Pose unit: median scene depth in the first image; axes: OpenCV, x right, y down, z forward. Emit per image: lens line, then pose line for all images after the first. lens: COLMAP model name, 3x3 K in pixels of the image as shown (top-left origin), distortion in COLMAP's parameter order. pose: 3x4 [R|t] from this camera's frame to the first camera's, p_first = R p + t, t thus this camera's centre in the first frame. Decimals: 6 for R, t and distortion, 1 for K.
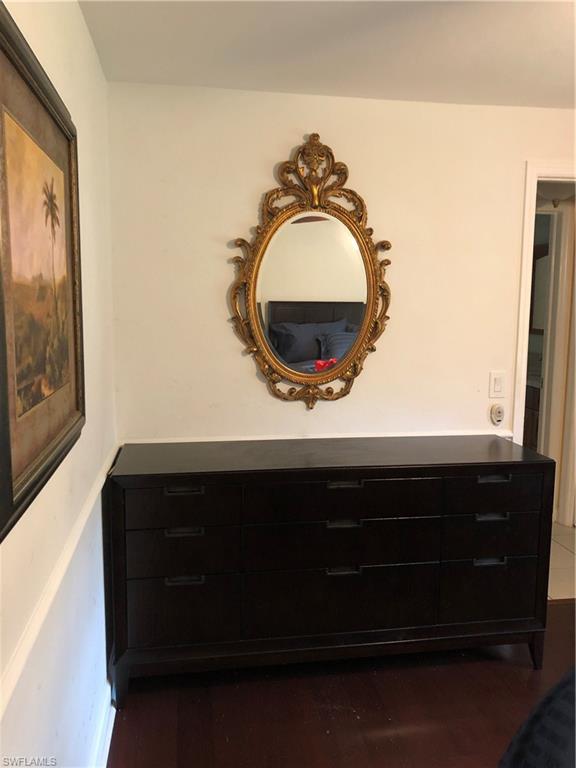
lens RADIAL K [[639.7, 0, 292.5], [0, 639.7, 382.6], [0, 0, 1]] dist [0.023711, -0.021800]
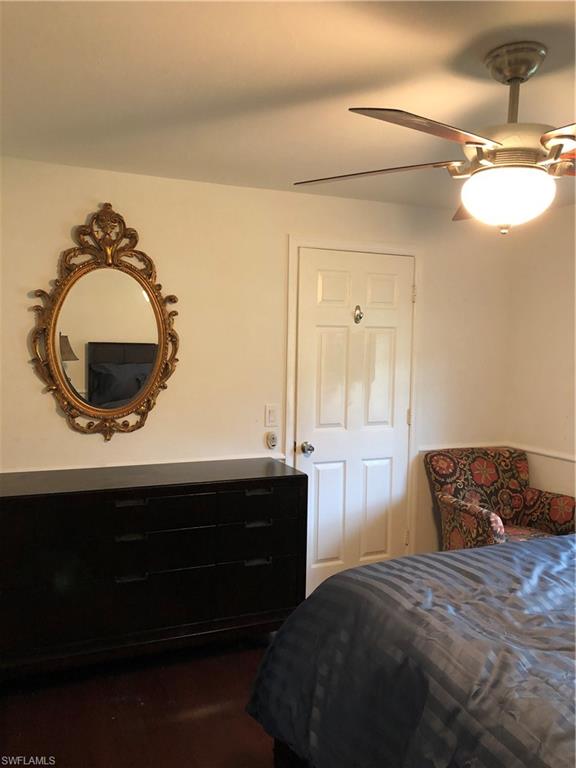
lens RADIAL K [[639.7, 0, 294.5], [0, 639.7, 382.4], [0, 0, 1]] dist [0.023711, -0.021800]
pose [[0.969838, -0.006137, 0.243673, 0.074889], [0.021172, 0.998026, -0.059131, 0.013759], [-0.242829, 0.062506, 0.968053, -0.187882]]
